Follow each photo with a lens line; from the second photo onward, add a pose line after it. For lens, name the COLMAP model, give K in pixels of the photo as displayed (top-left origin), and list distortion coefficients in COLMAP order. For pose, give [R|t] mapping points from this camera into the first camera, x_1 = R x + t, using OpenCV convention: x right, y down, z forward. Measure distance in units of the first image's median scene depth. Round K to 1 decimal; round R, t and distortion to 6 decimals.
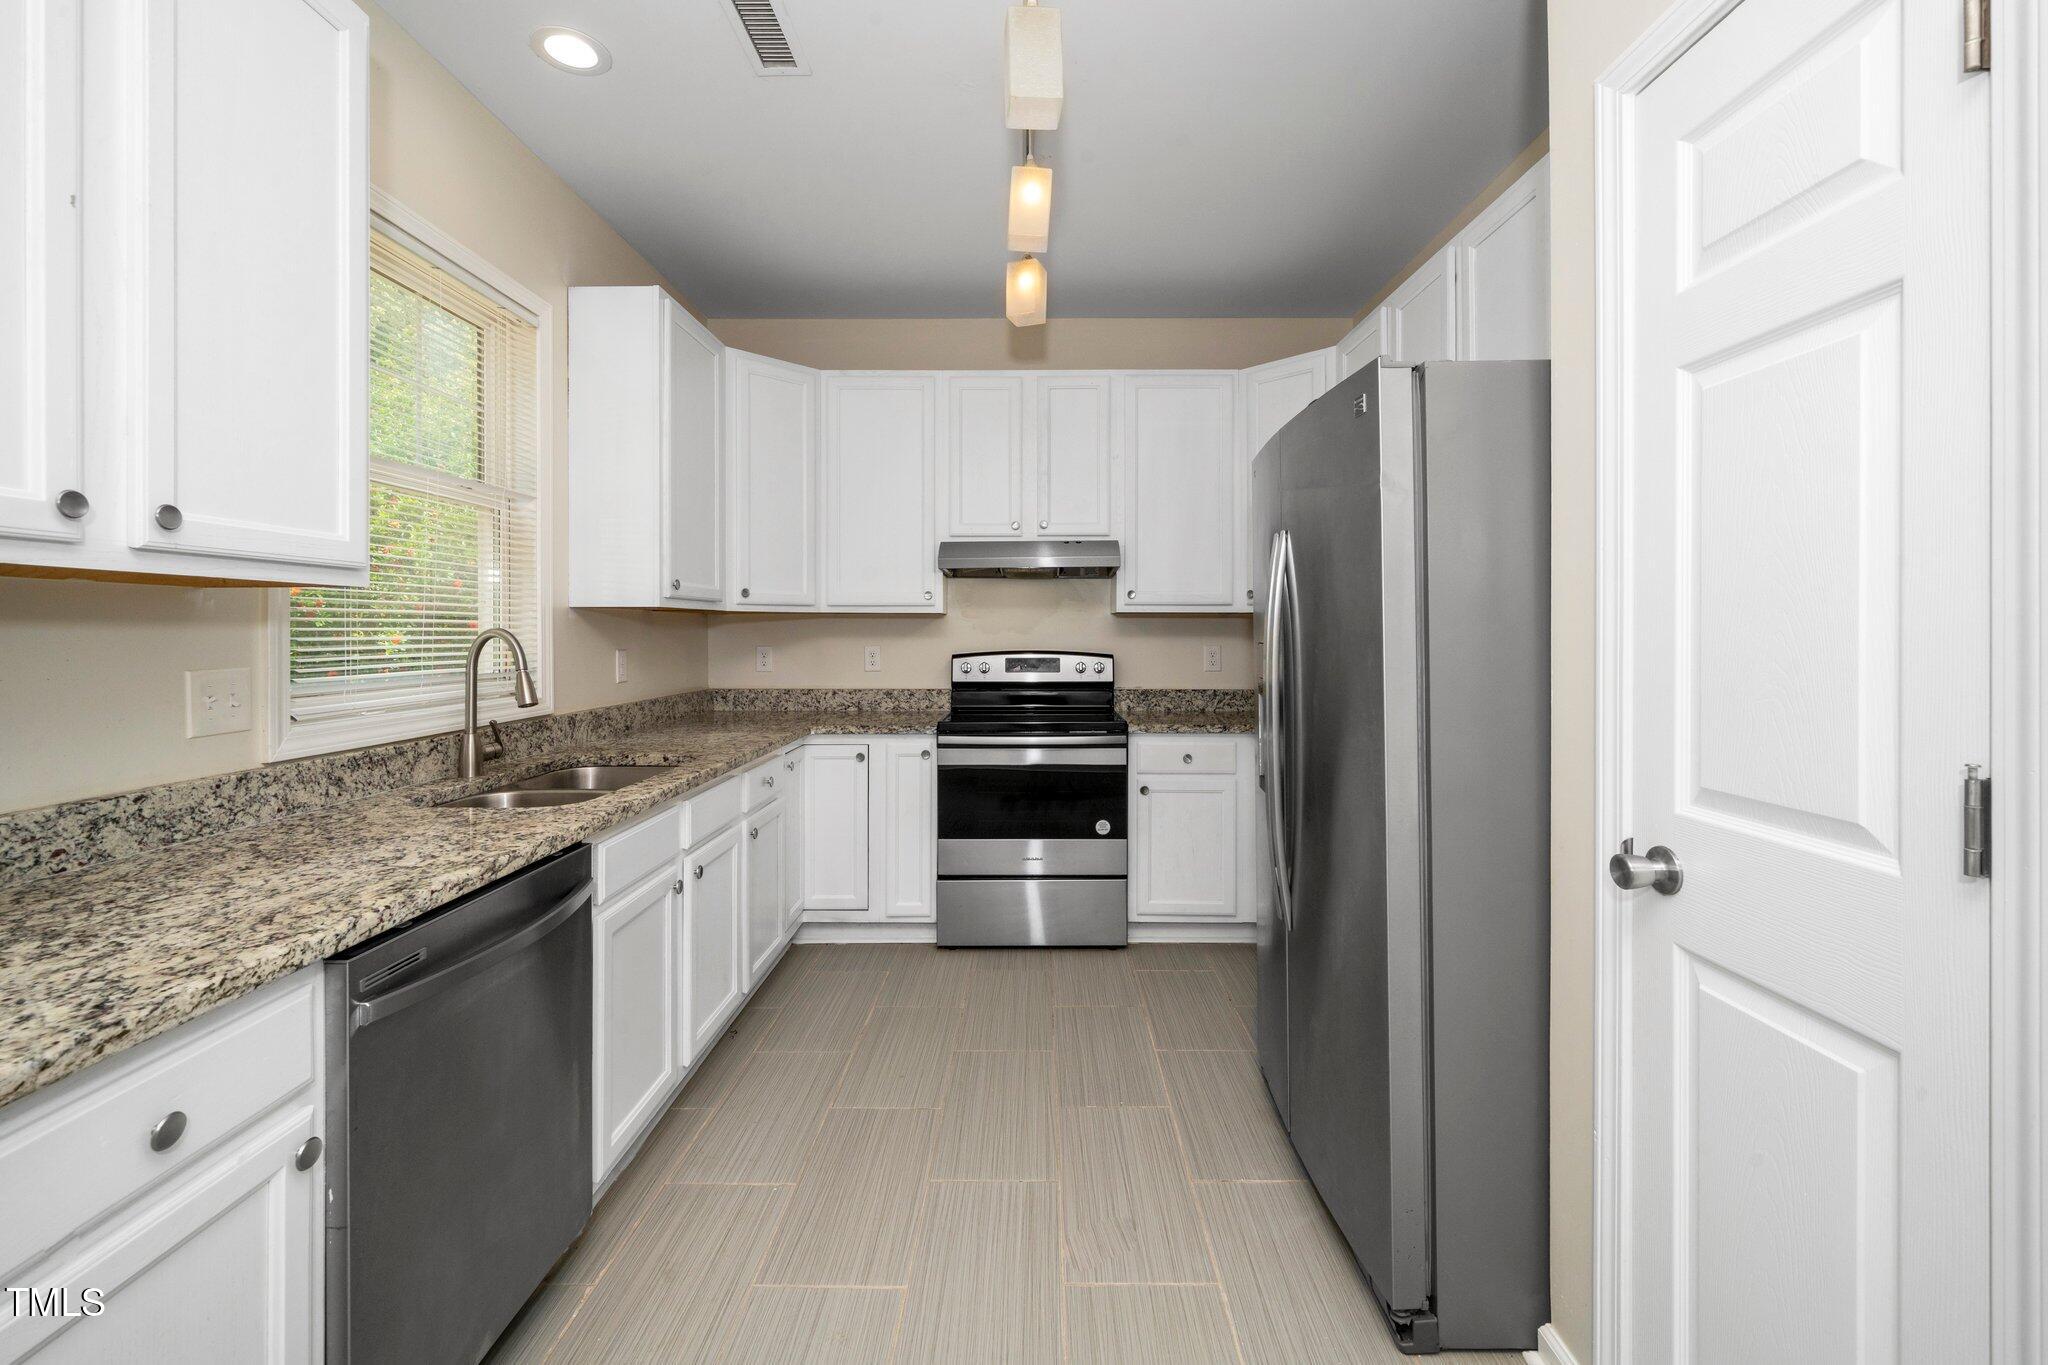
lens RADIAL K [[855.3, 0, 1030.3], [0, 855.3, 612.3], [0, 0, 1]] dist [0.001000, 0.000441]
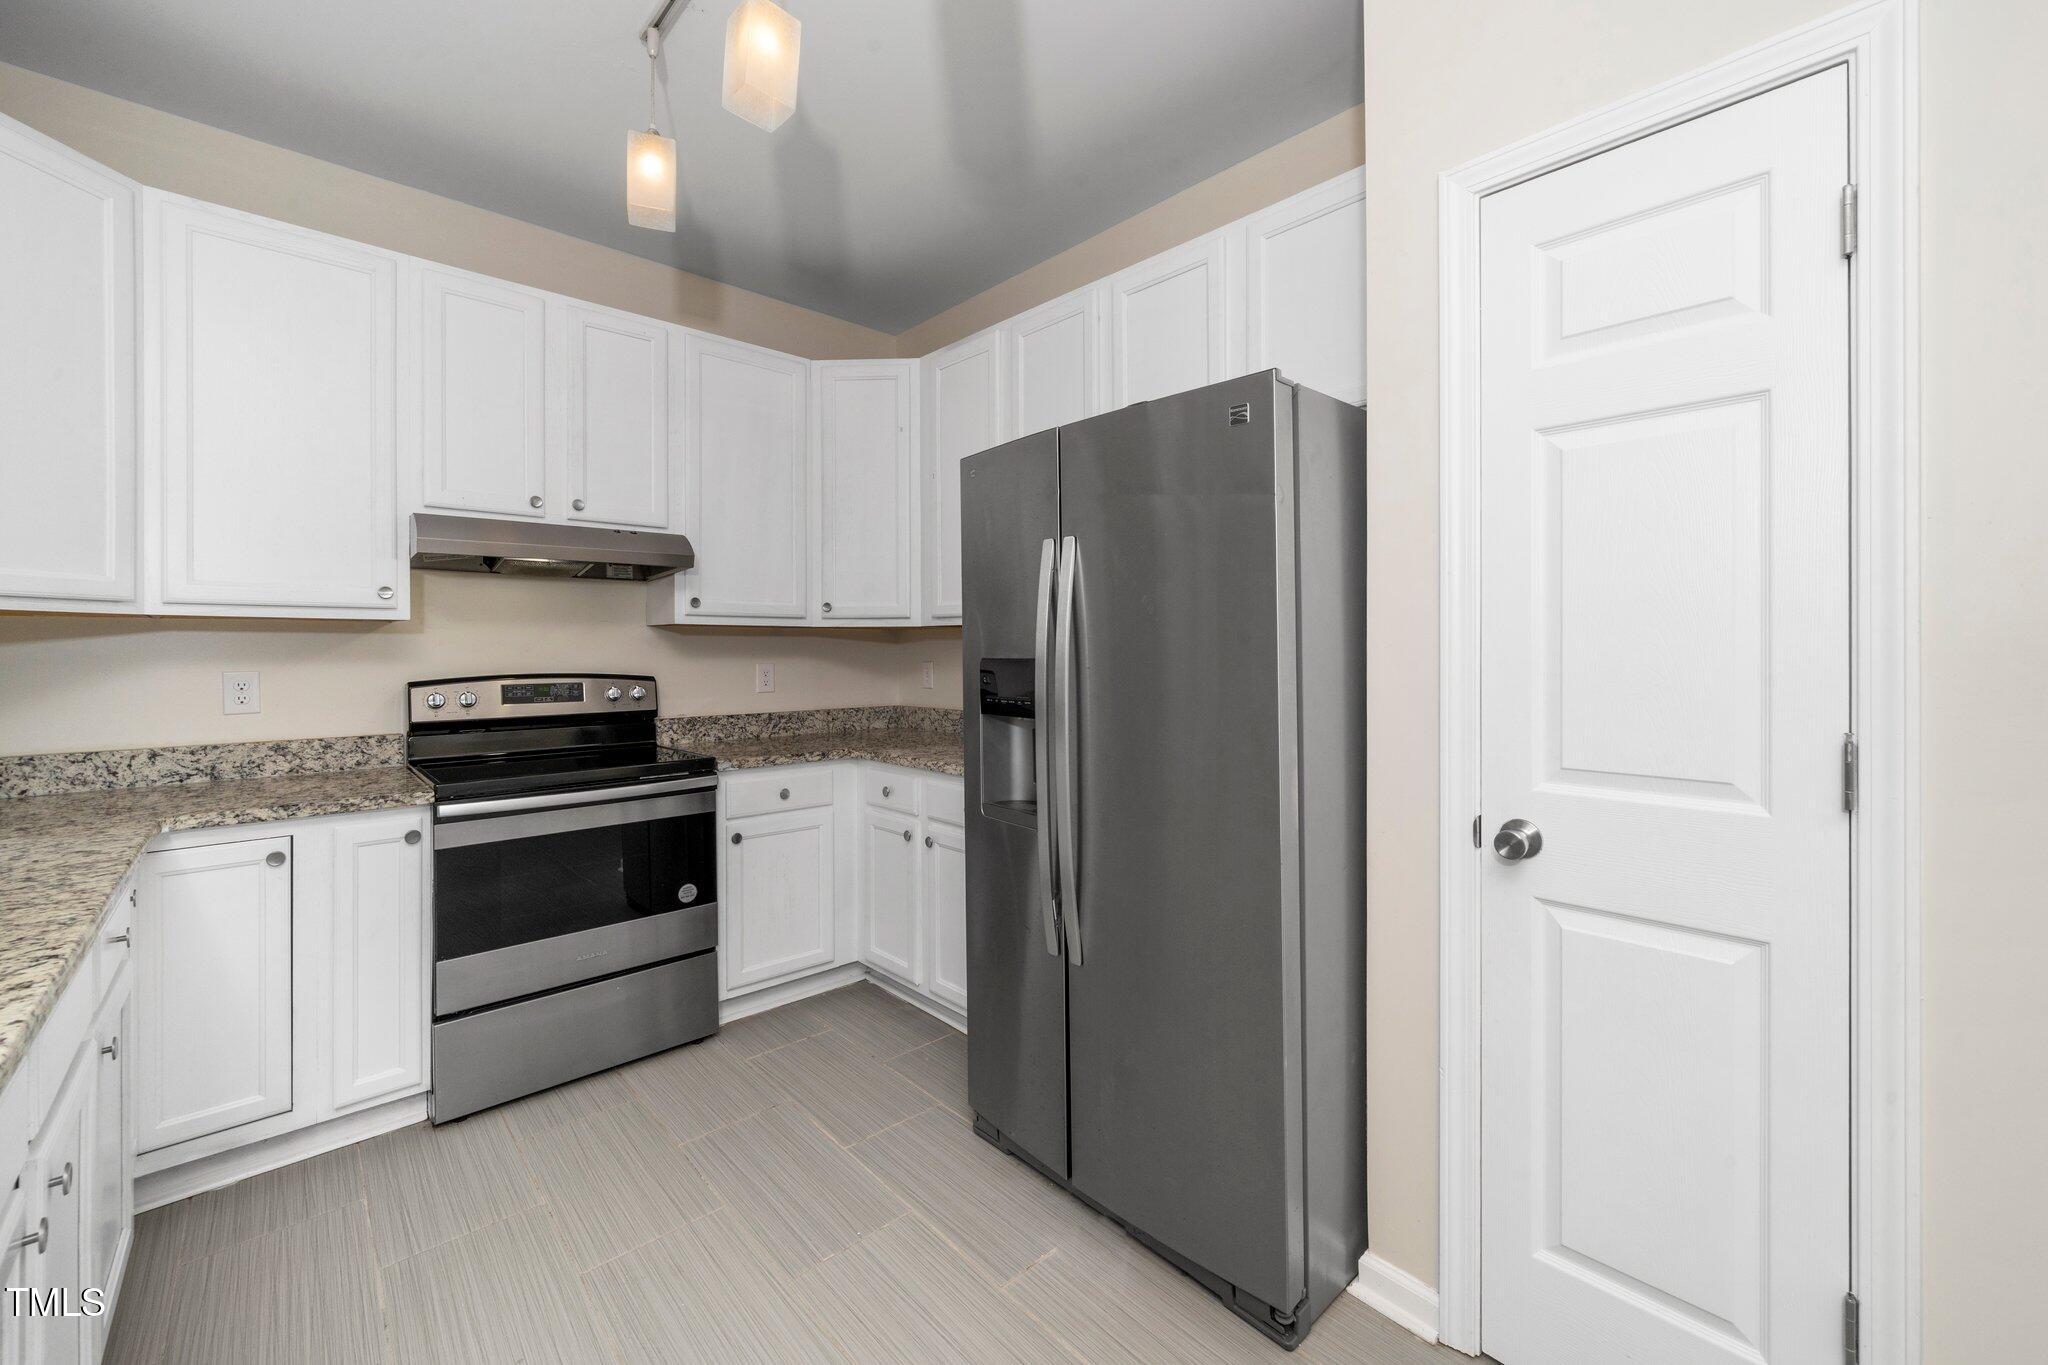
lens RADIAL K [[824.9, 0, 1019.8], [0, 824.9, 636.0], [0, 0, 1]] dist [-0.001052, 0.000023]
pose [[0.729783, 0.008185, 0.683630, -0.218580], [-0.012237, 0.999925, 0.001090, 0.007510], [-0.683569, -0.009161, 0.729828, 0.233595]]
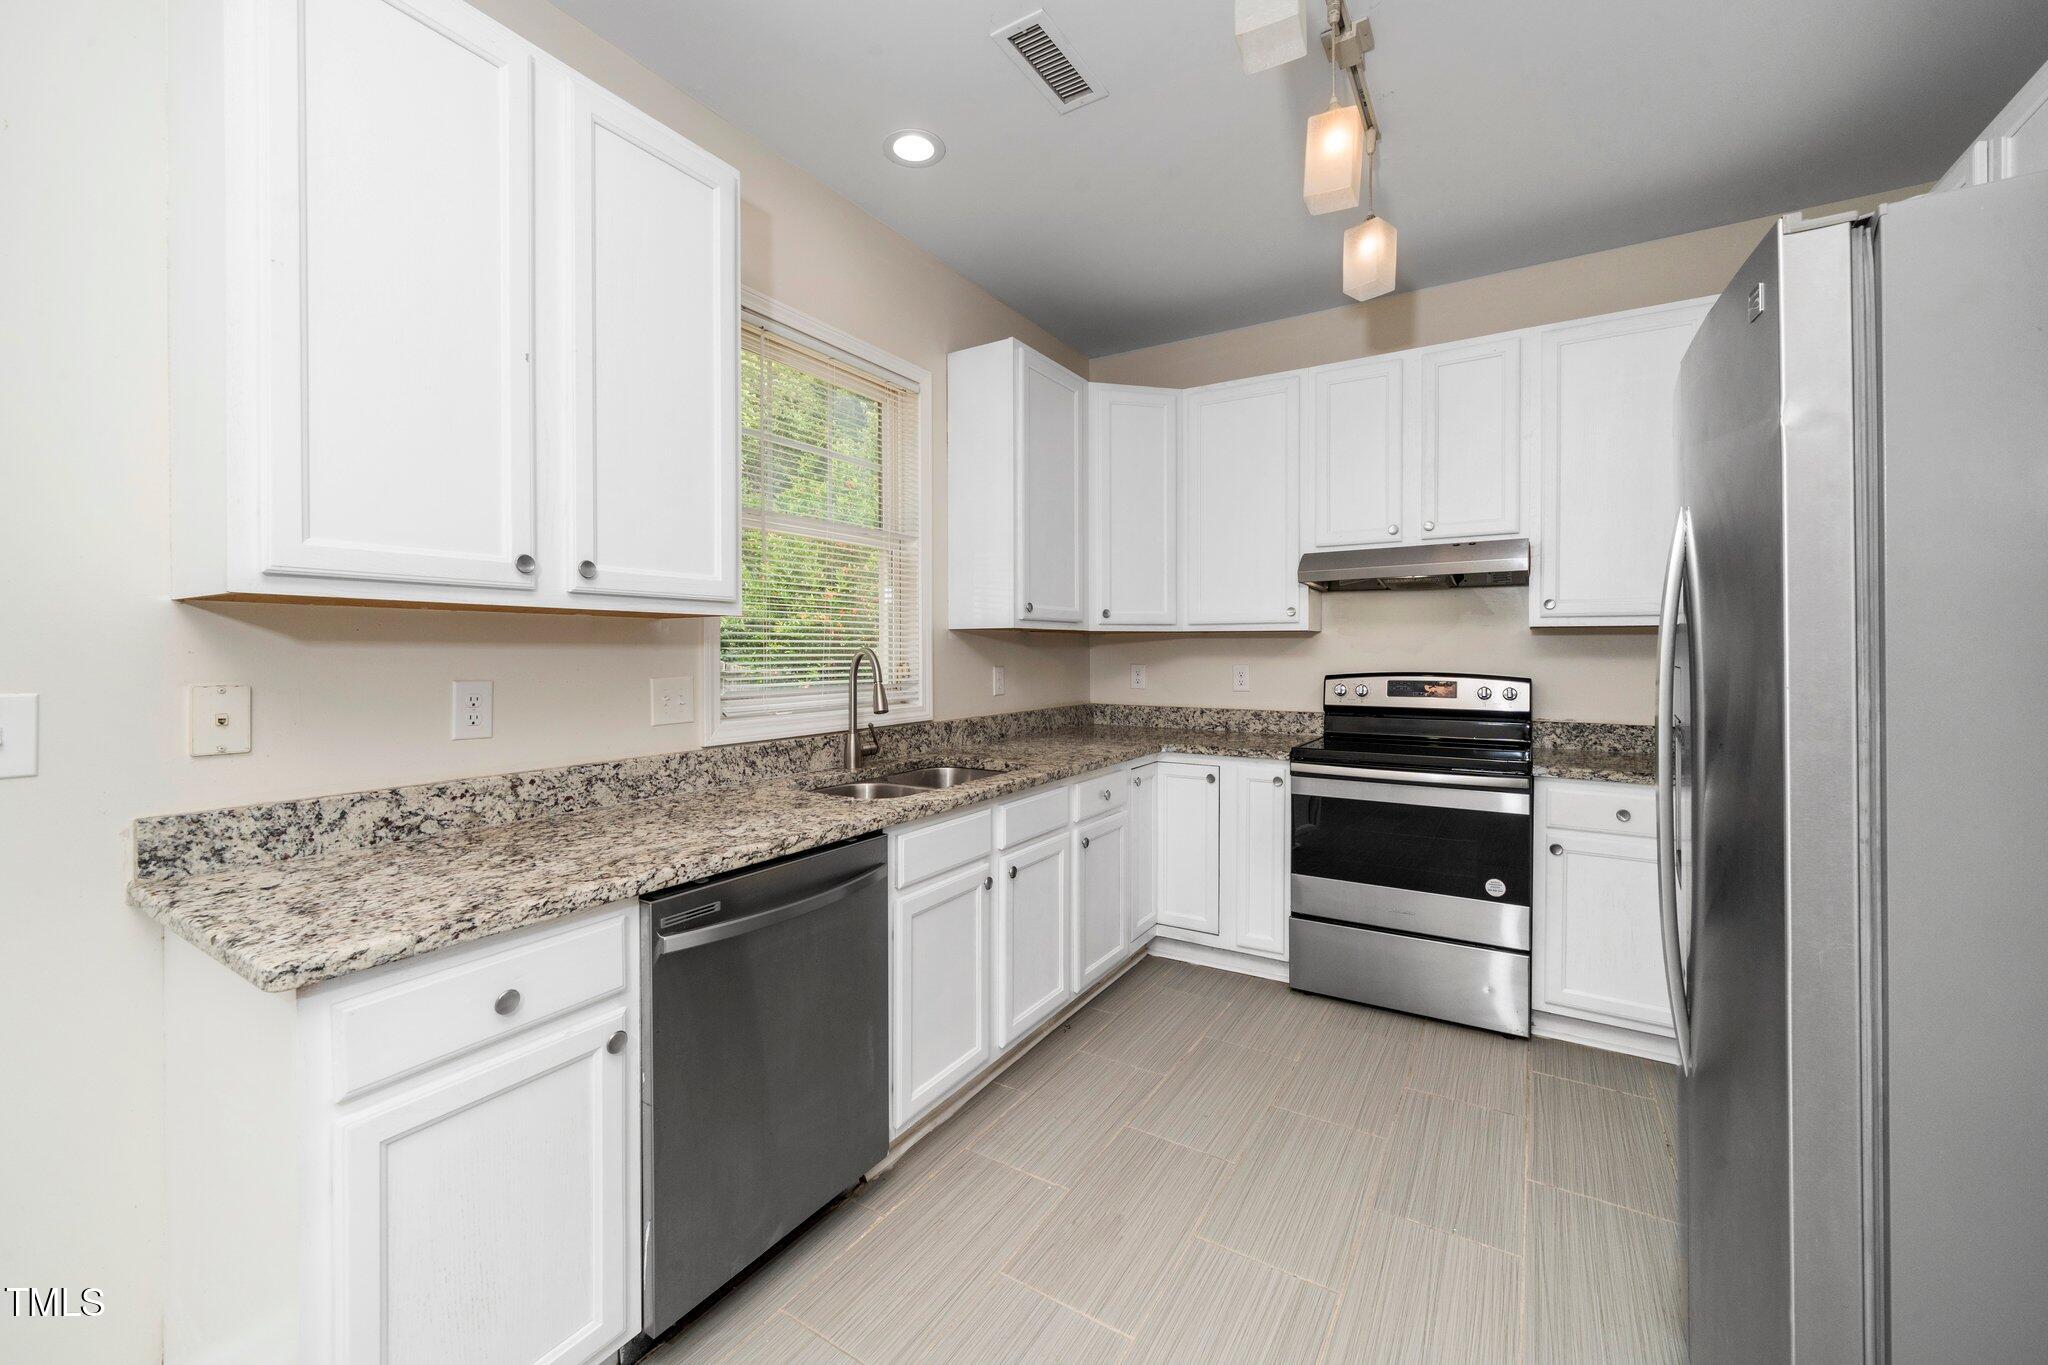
lens RADIAL K [[827.8, 0, 1016.1], [0, 827.8, 642.3], [0, 0, 1]] dist [-0.000907, 0.000295]
pose [[0.846087, -0.005098, -0.533020, 0.121452], [0.011795, 0.999888, 0.009158, 0.002146], [0.532914, -0.014036, 0.846053, 0.082532]]
